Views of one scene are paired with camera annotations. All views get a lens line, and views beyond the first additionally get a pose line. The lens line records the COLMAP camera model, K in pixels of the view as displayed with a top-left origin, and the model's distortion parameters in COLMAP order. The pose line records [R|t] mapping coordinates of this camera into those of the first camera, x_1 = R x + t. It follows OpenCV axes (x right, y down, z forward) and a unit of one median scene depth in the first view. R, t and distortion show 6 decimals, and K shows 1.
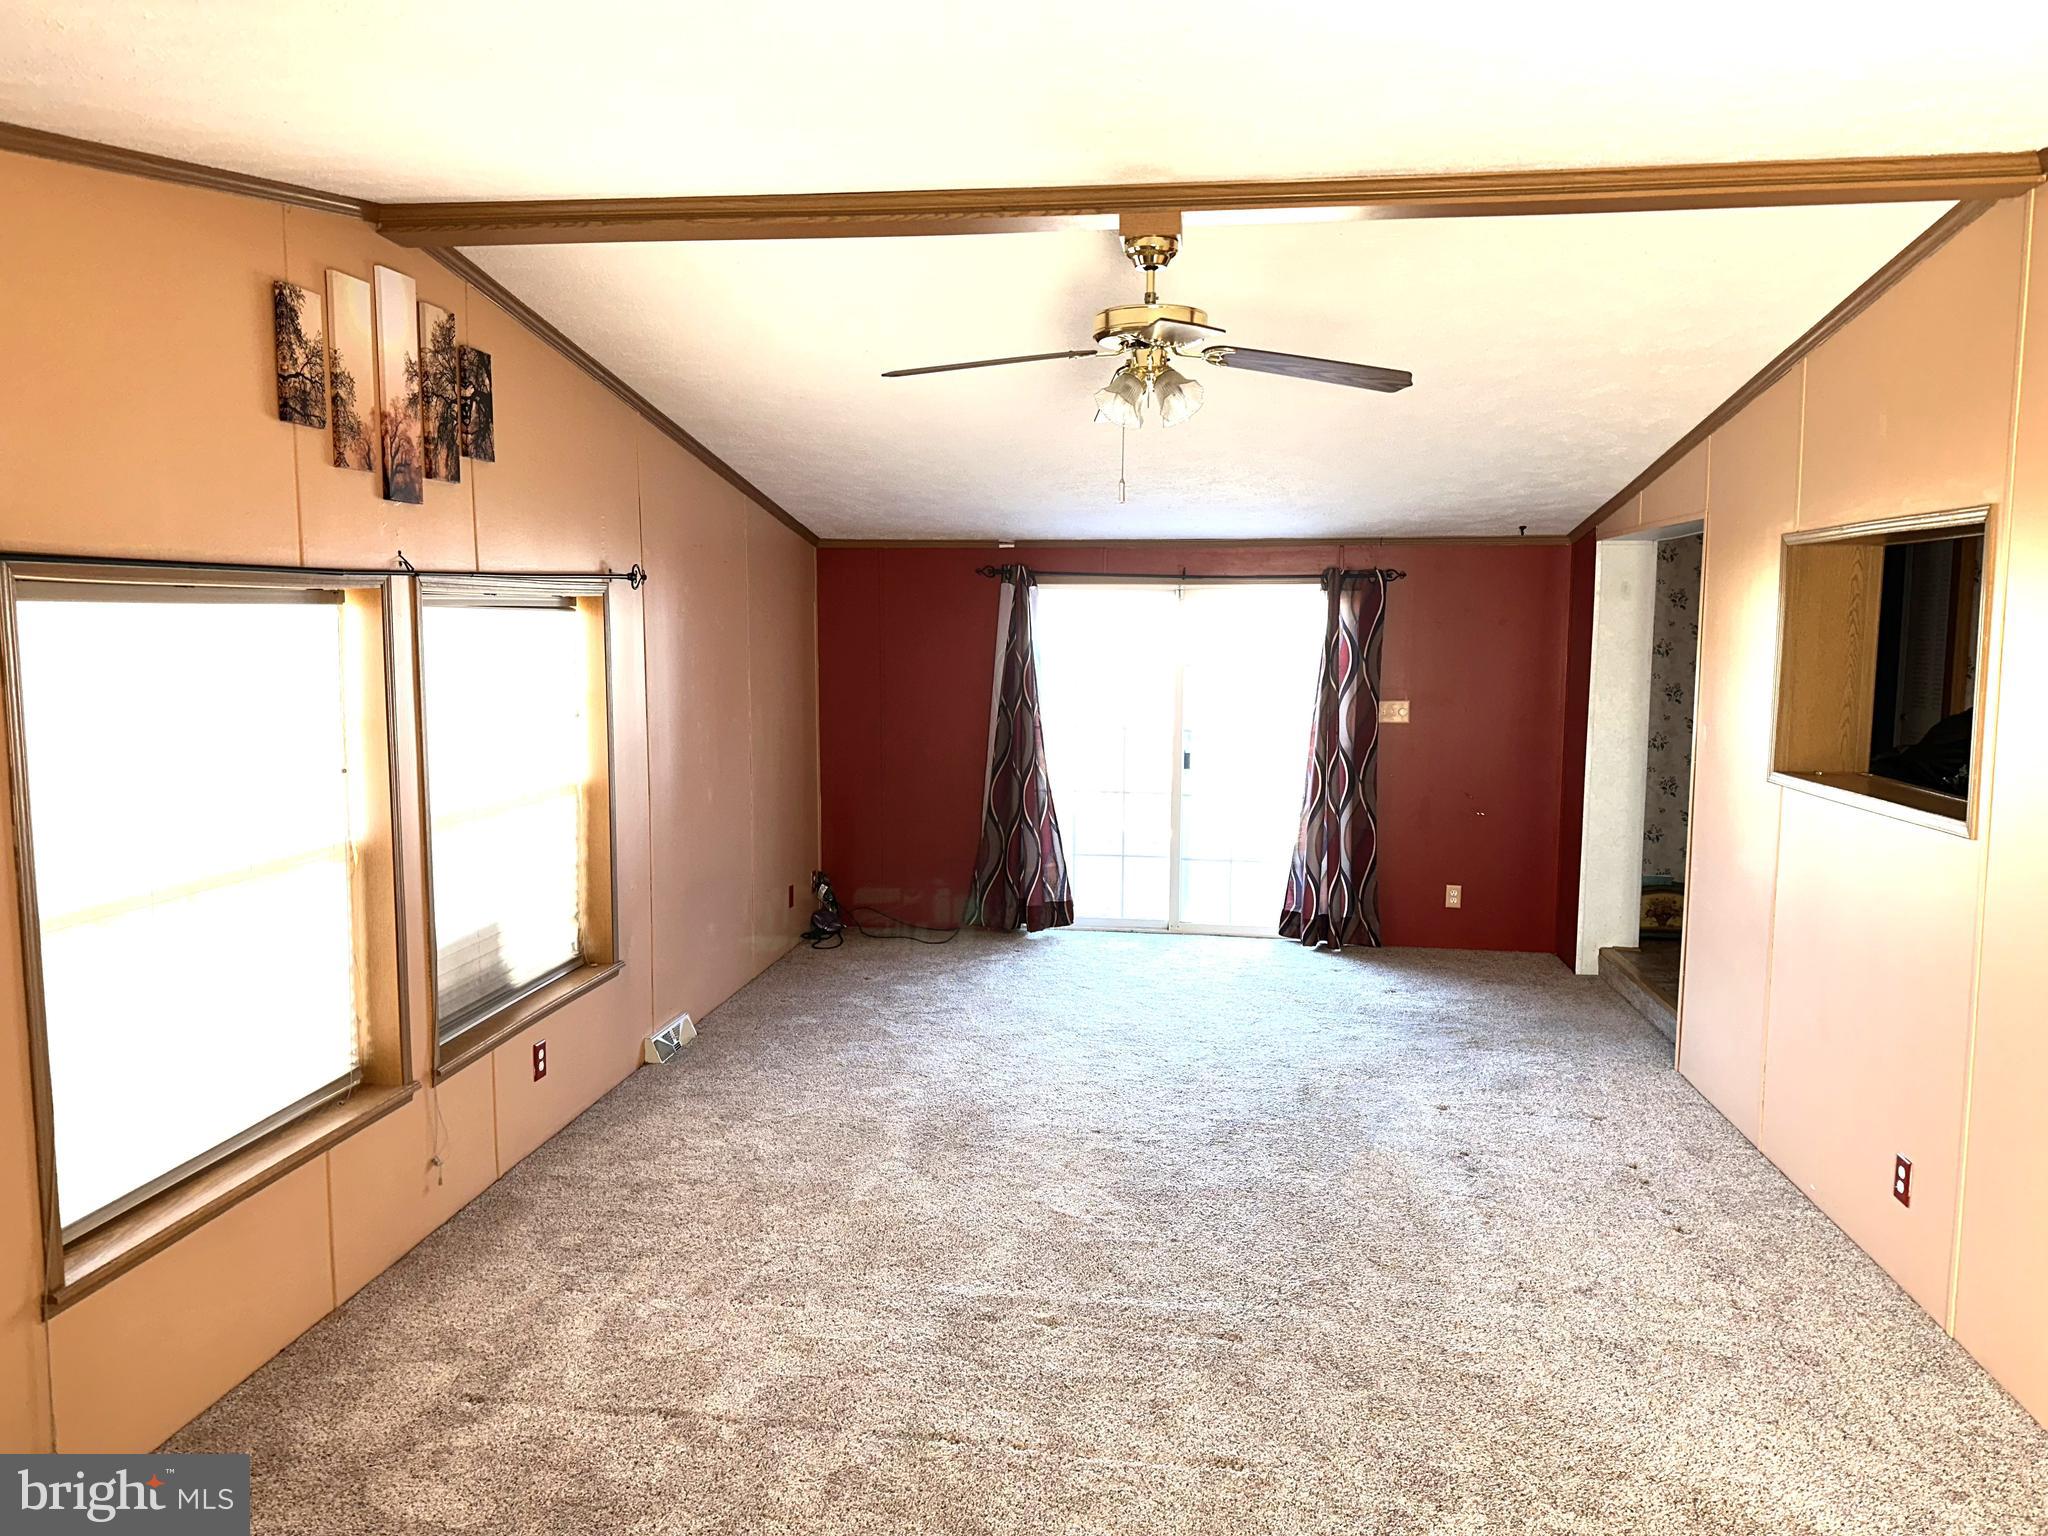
lens RADIAL K [[1427.4, 0, 1026.5], [0, 1427.4, 756.9], [0, 0, 1]] dist [0.147651, -0.230341]
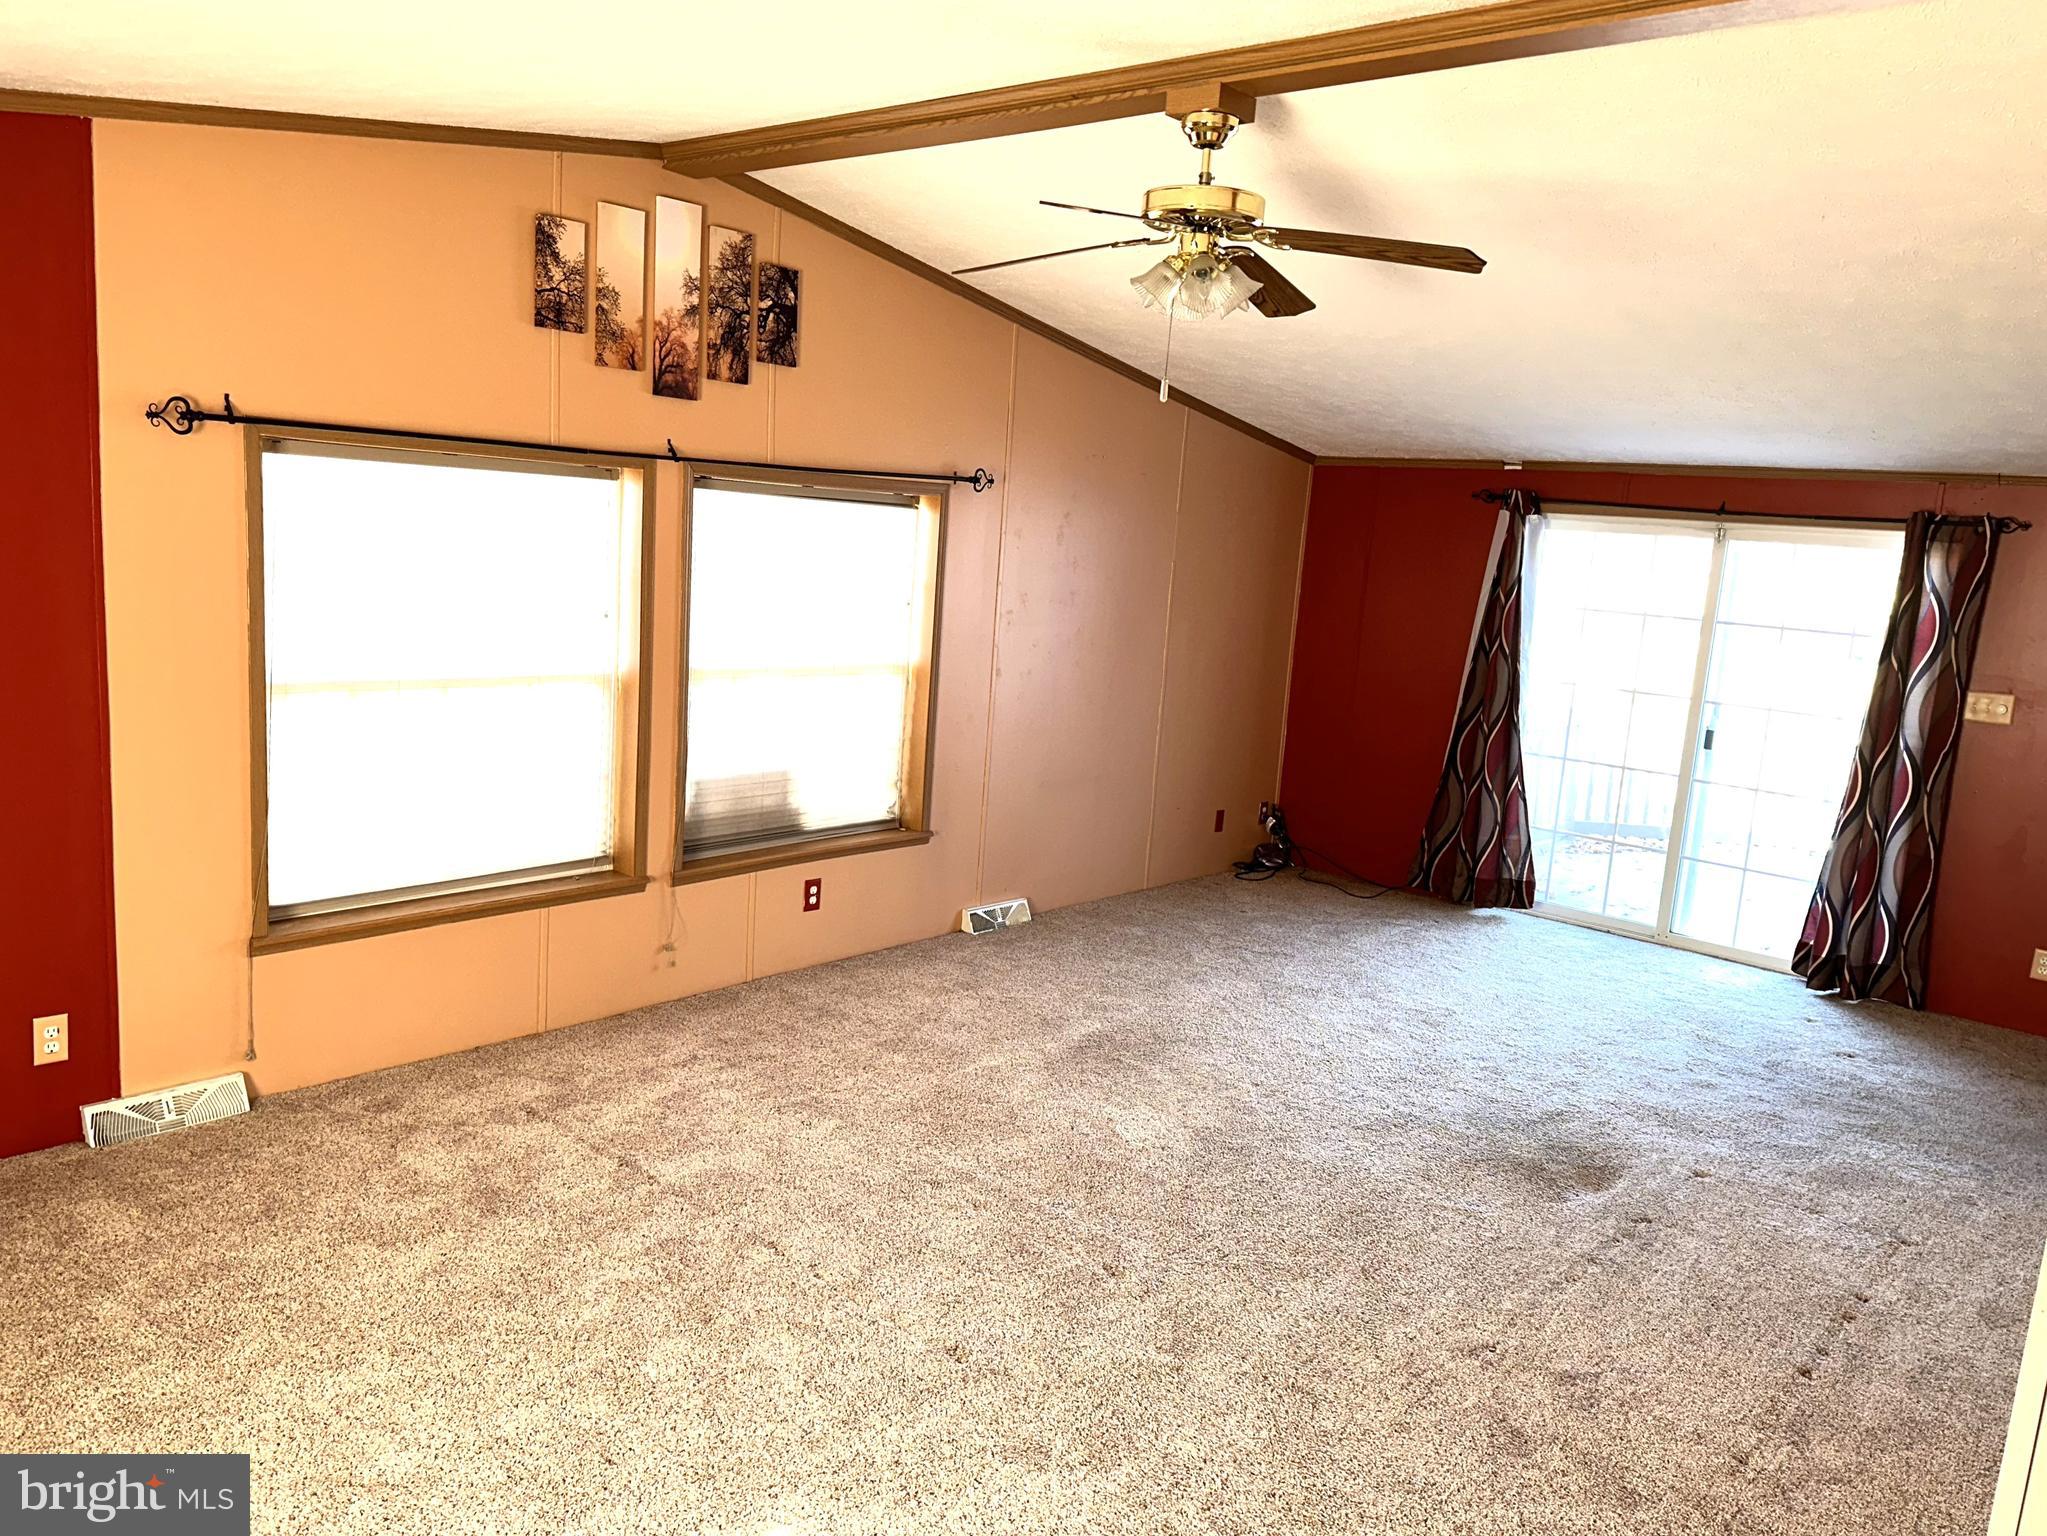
lens RADIAL K [[1497.2, 0, 1013.0], [0, 1497.2, 781.2], [0, 0, 1]] dist [0.099126, -0.147319]
pose [[0.827122, 0.145417, -0.542883, 0.470391], [-0.118316, 0.989353, 0.084746, -0.000996], [0.549427, -0.005863, 0.835521, 0.100254]]
